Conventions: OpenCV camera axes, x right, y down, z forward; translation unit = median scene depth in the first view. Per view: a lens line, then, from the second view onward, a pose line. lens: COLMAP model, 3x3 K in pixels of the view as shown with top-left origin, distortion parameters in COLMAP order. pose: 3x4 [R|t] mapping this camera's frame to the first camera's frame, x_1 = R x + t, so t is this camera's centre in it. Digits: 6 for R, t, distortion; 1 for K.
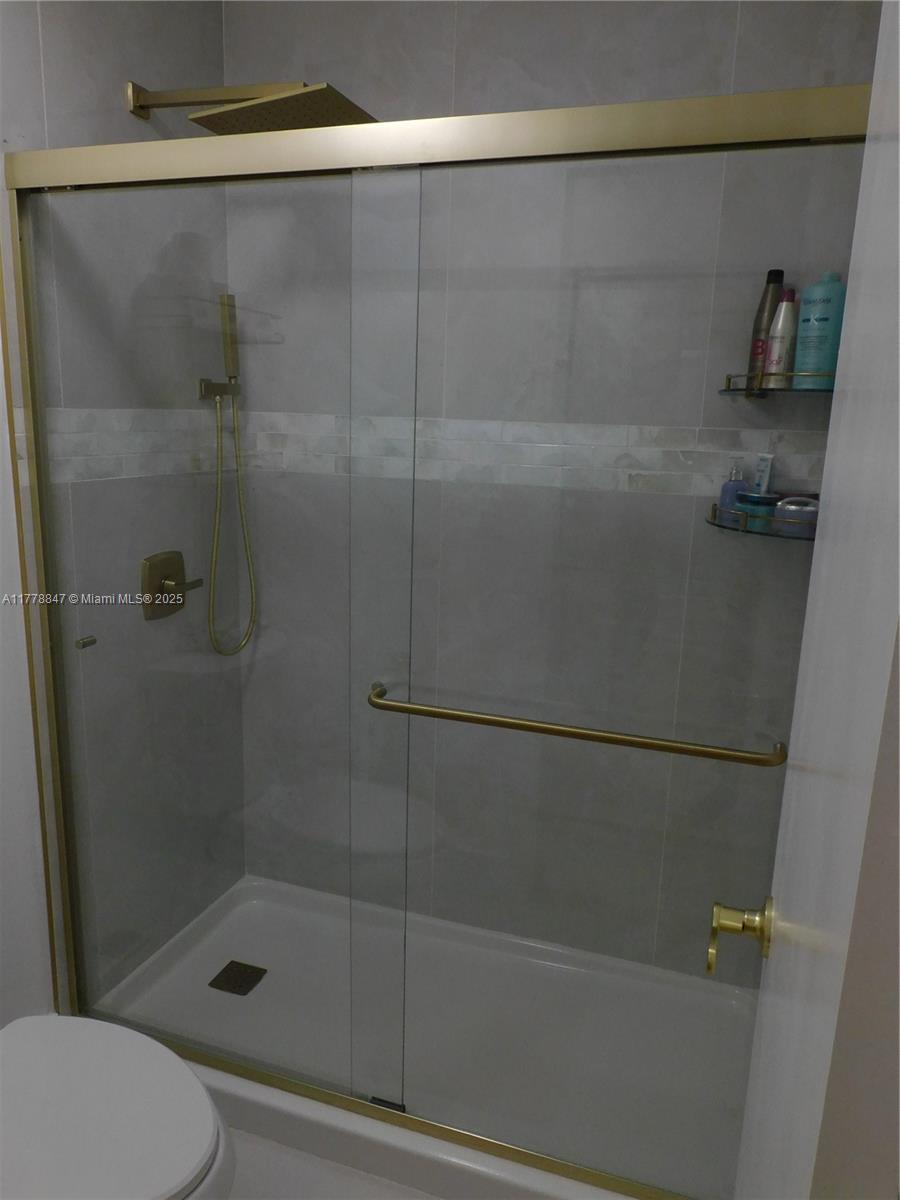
lens RADIAL K [[860.1, 0, 450.0], [0, 860.1, 600.0], [0, 0, 1]] dist [0.000221, 0.002341]
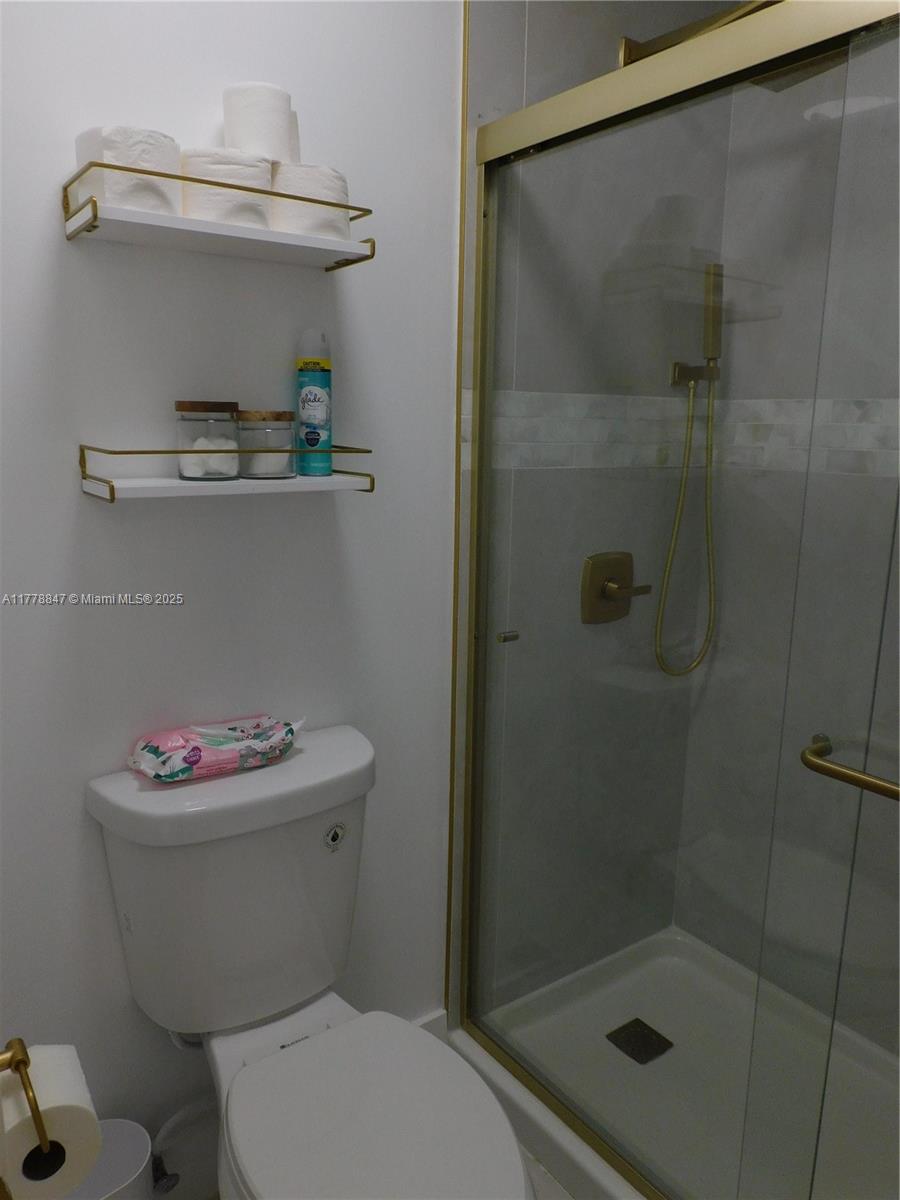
lens RADIAL K [[860.1, 0, 450.0], [0, 860.1, 600.0], [0, 0, 1]] dist [0.000221, 0.002341]
pose [[0.826799, 0.097883, -0.553915, 0.035800], [-0.112039, 0.993669, 0.008358, 0.006750], [0.551226, 0.055149, 0.832531, 0.139967]]
